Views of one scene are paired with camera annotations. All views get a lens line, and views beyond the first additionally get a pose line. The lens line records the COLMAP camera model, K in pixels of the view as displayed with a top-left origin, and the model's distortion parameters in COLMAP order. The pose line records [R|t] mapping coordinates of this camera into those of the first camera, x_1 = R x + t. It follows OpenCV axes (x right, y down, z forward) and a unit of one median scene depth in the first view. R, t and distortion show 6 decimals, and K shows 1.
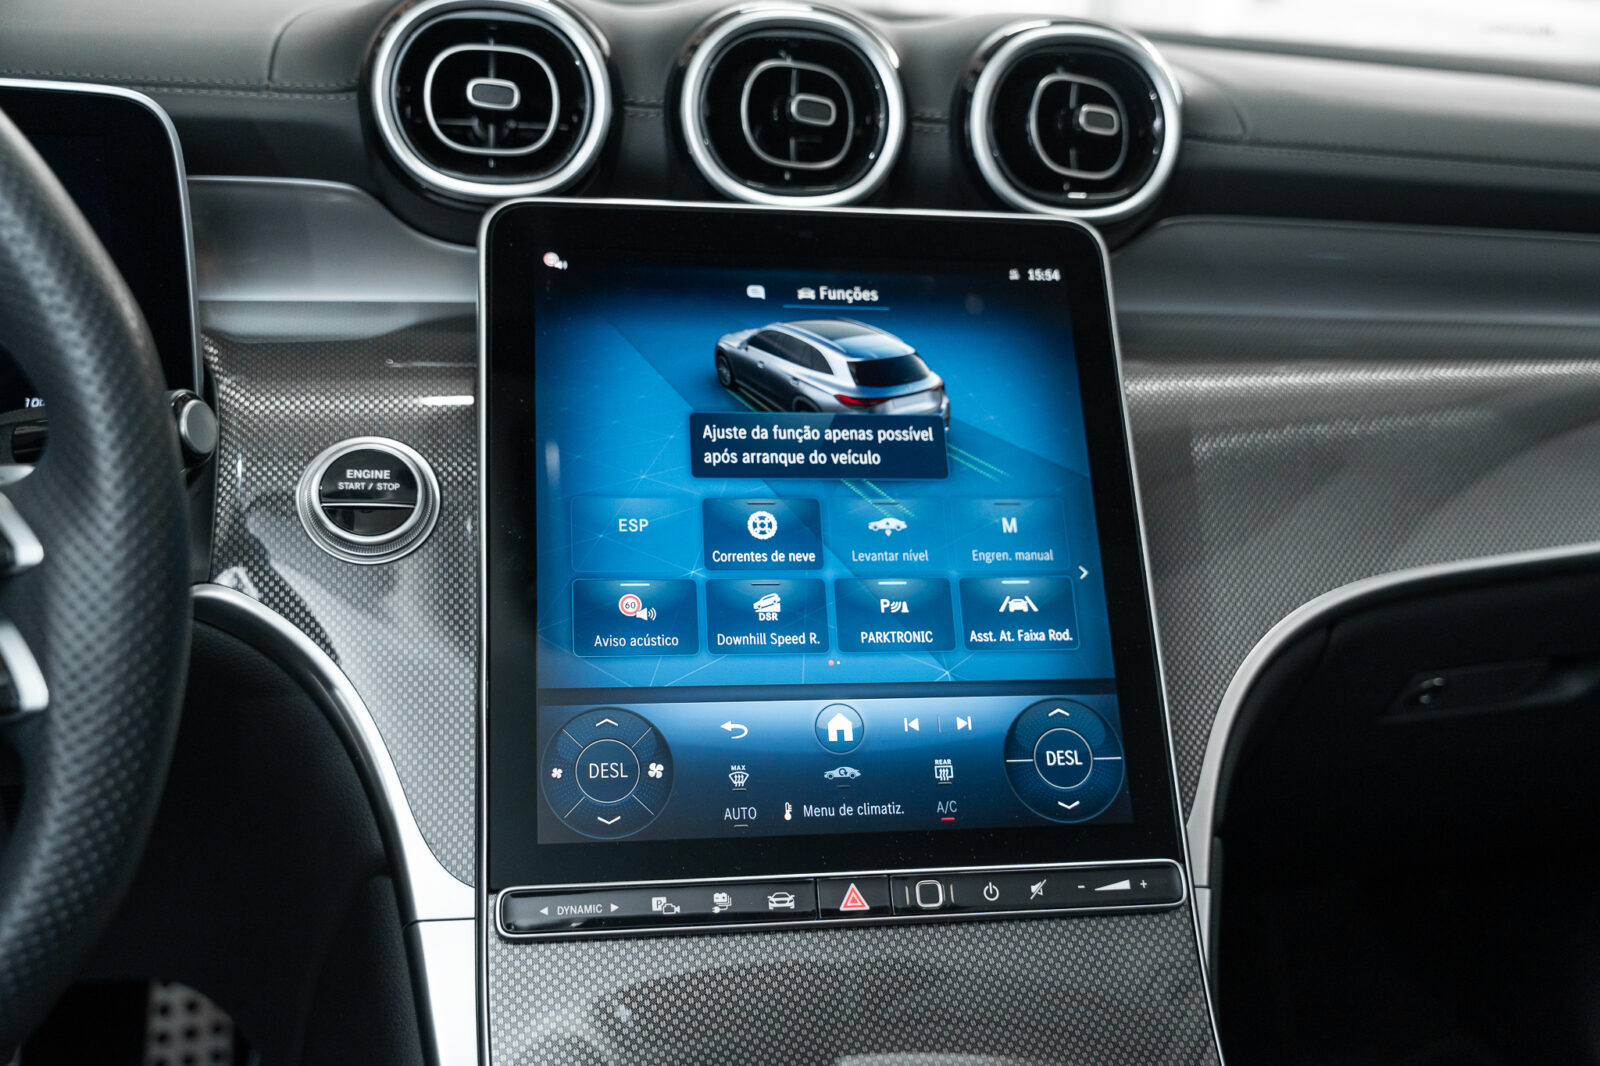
lens RADIAL K [[1626.0, 0, 800.0], [0, 1626.0, 533.0], [0, 0, 1]] dist [0.005579, -0.020150]
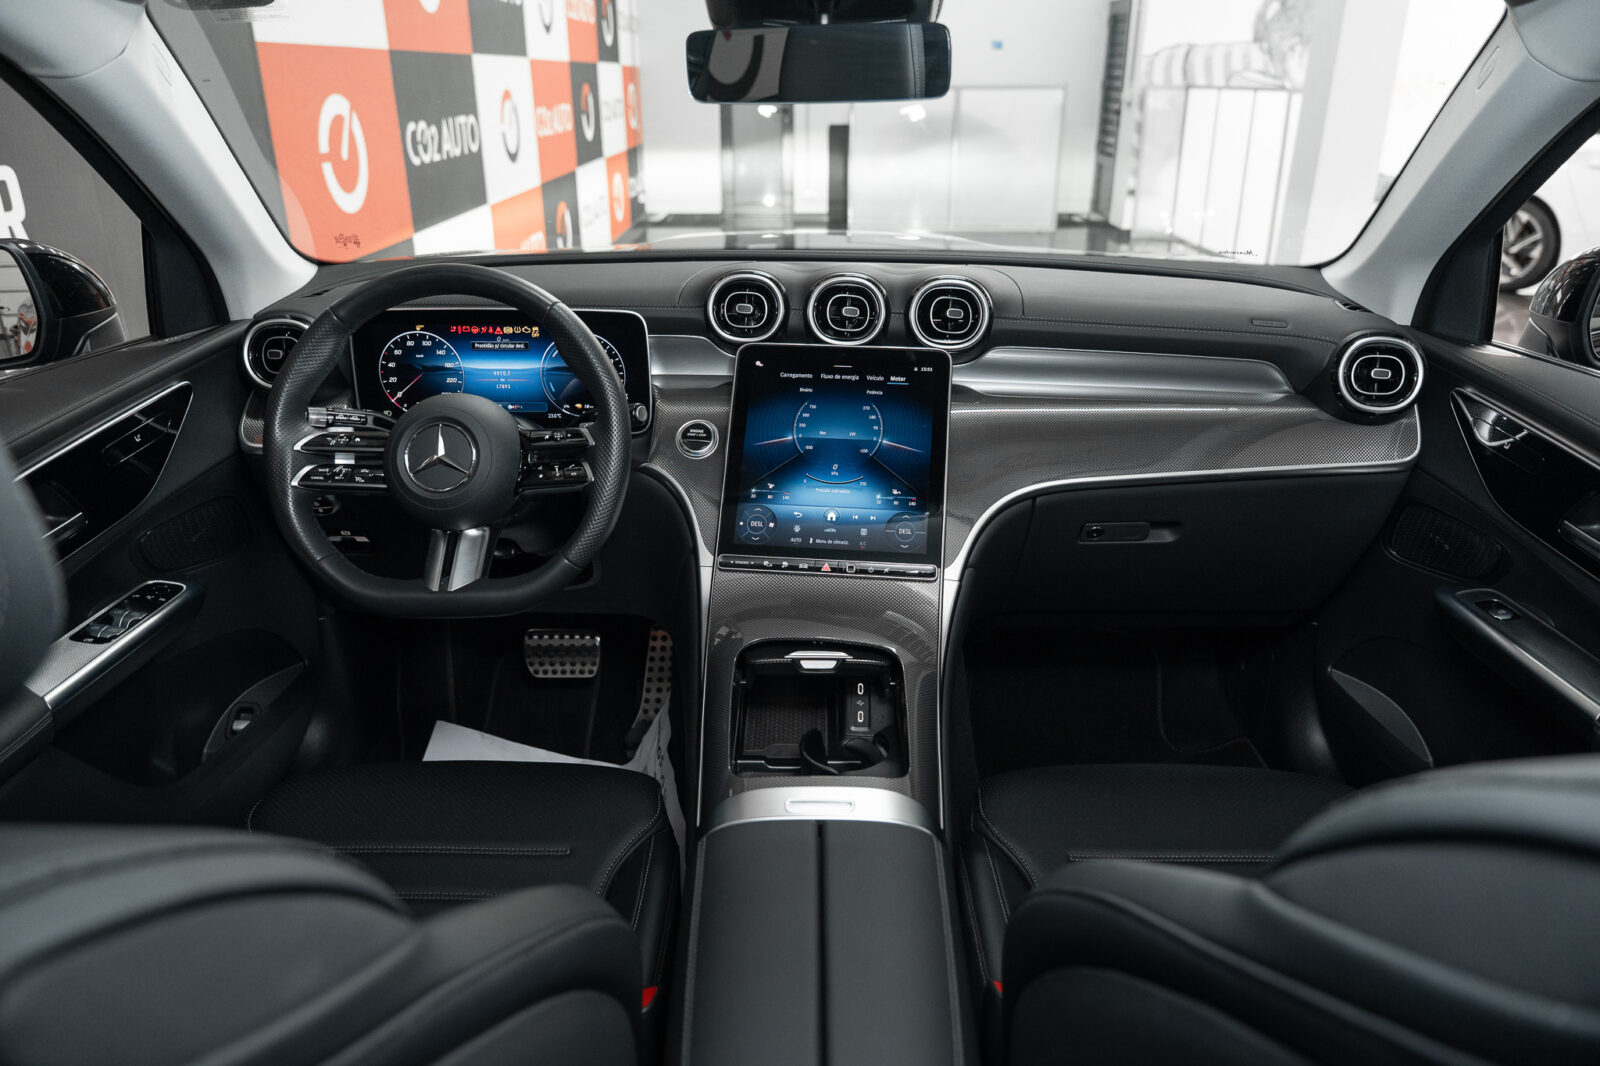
lens RADIAL K [[1073.8, 0, 800.0], [0, 1073.8, 533.0], [0, 0, 1]] dist [-0.001752, -0.005170]
pose [[0.954752, 0.056100, -0.292064, 0.555856], [-0.048599, 0.998277, 0.032879, 0.084949], [0.293405, -0.017197, 0.955833, -0.960032]]
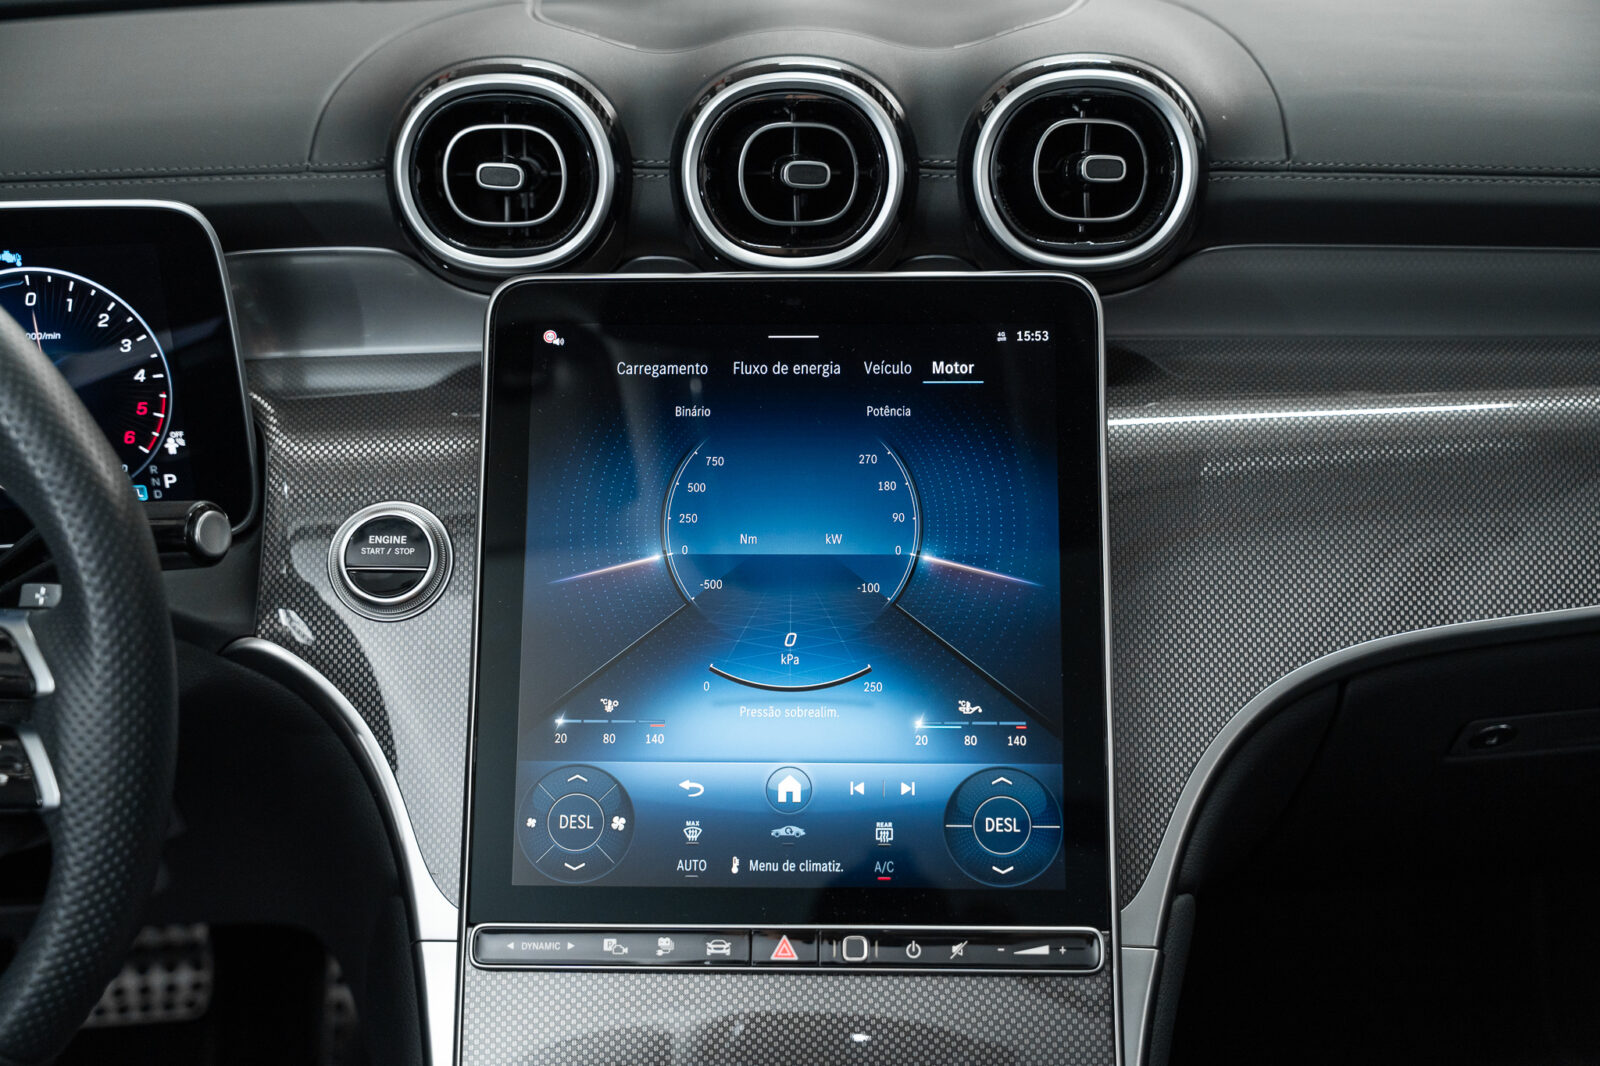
lens RADIAL K [[1991.6, 0, 800.0], [0, 1991.6, 533.0], [0, 0, 1]] dist [0.013645, 0.014105]
pose [[0.974559, 0.024435, -0.222797, 0.316620], [0.002794, 0.992638, 0.121087, -0.206725], [0.224115, -0.118629, 0.967316, -0.259968]]
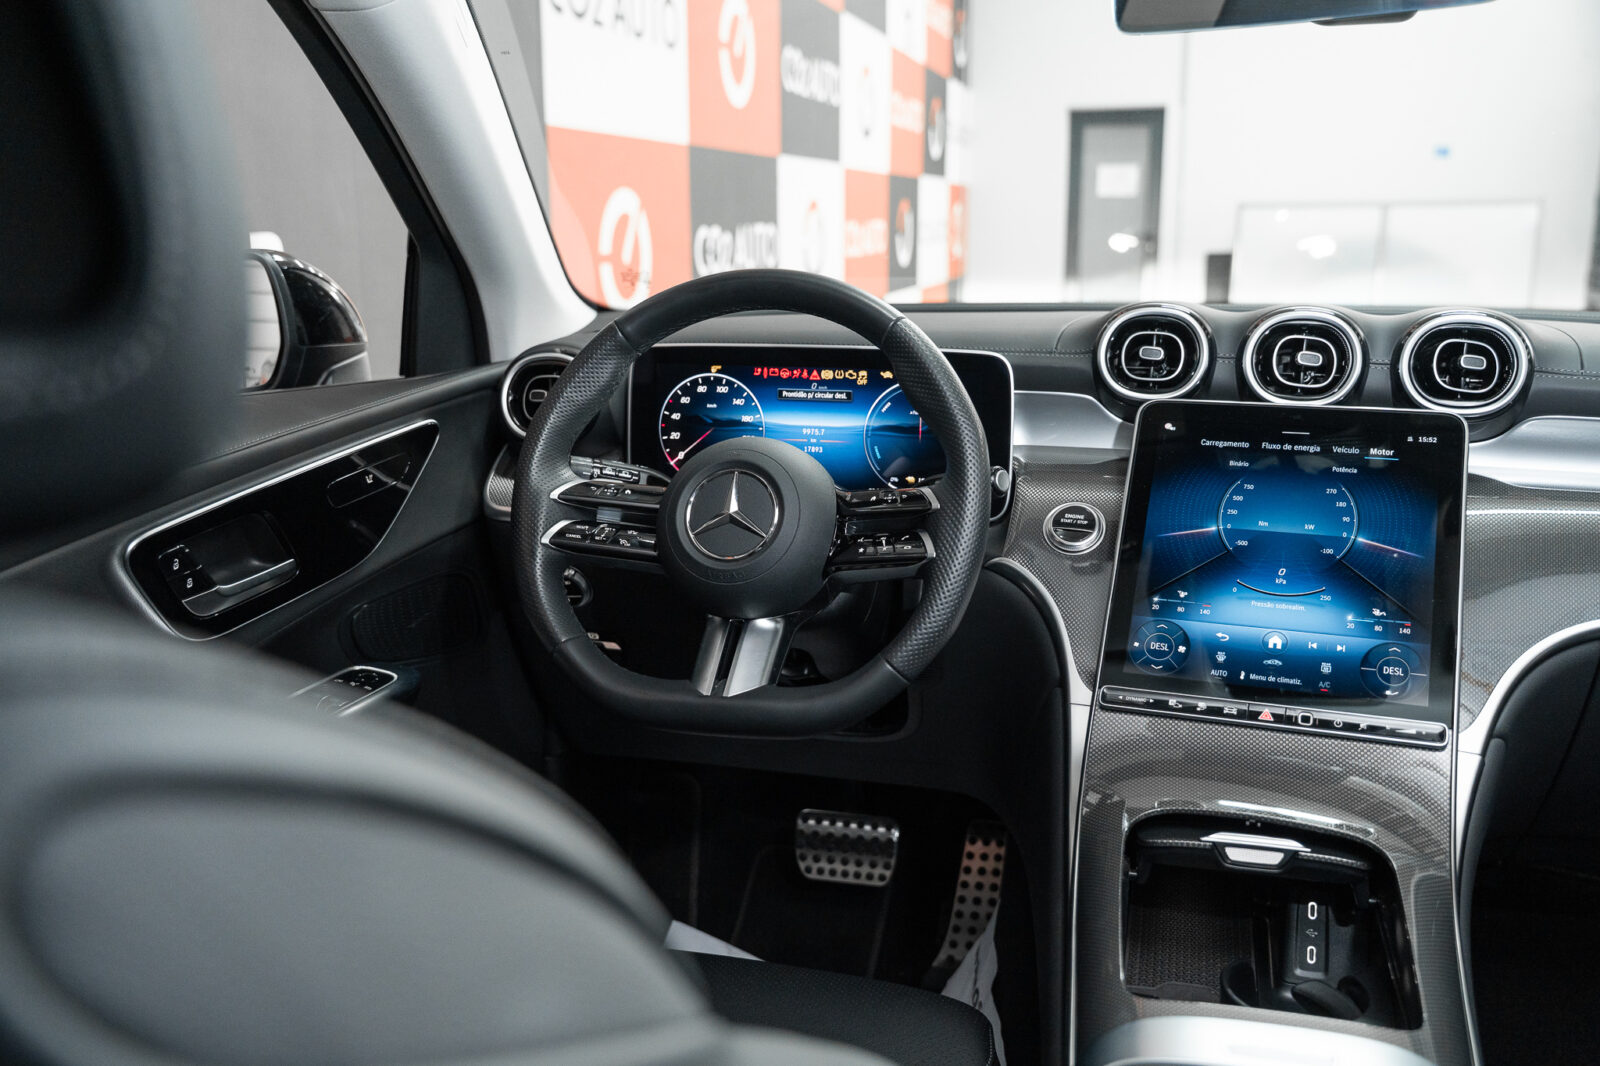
lens RADIAL K [[1379.0, 0, 800.0], [0, 1379.0, 533.0], [0, 0, 1]] dist [-0.004386, -0.001866]
pose [[0.852336, 0.051004, -0.520501, 0.409507], [-0.130579, 0.984467, -0.117359, 0.263090], [0.506430, 0.167996, 0.845757, -0.813322]]
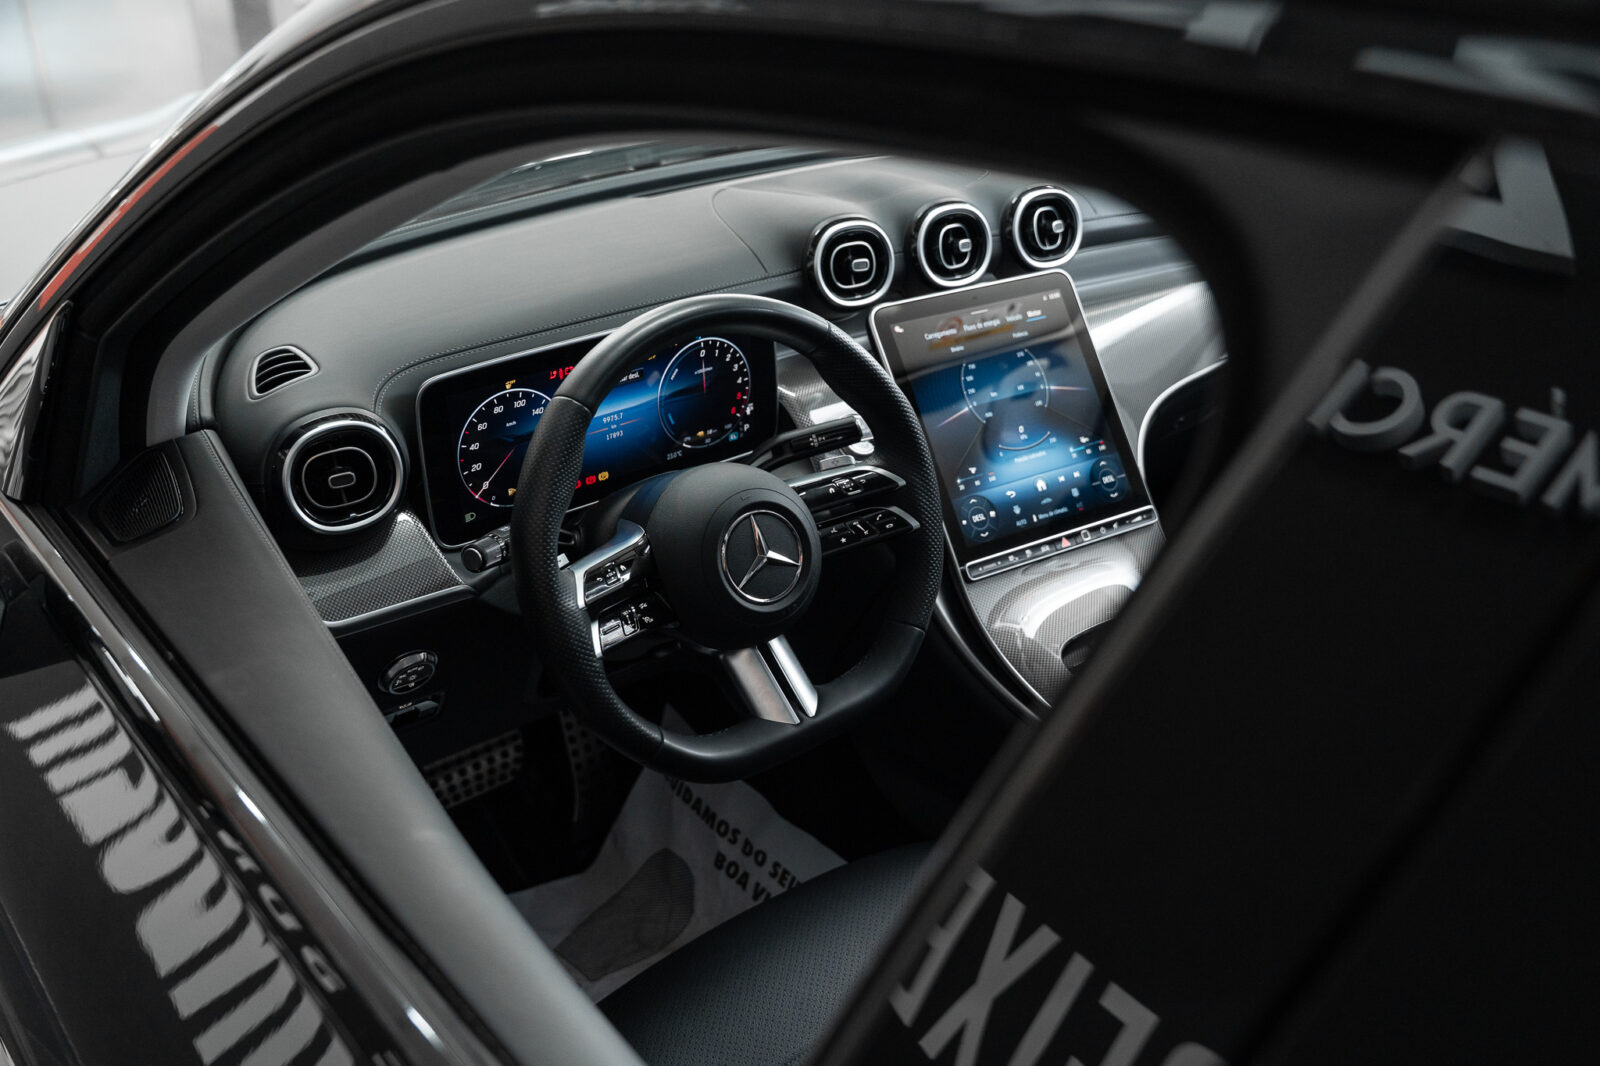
lens RADIAL K [[1516.3, 0, 800.0], [0, 1516.3, 533.0], [0, 0, 1]] dist [0.007989, 0.000386]
pose [[0.925048, -0.218978, 0.310379, -1.139303], [0.164229, 0.967353, 0.193020, -0.355808], [-0.342513, -0.127579, 0.930810, -1.228601]]
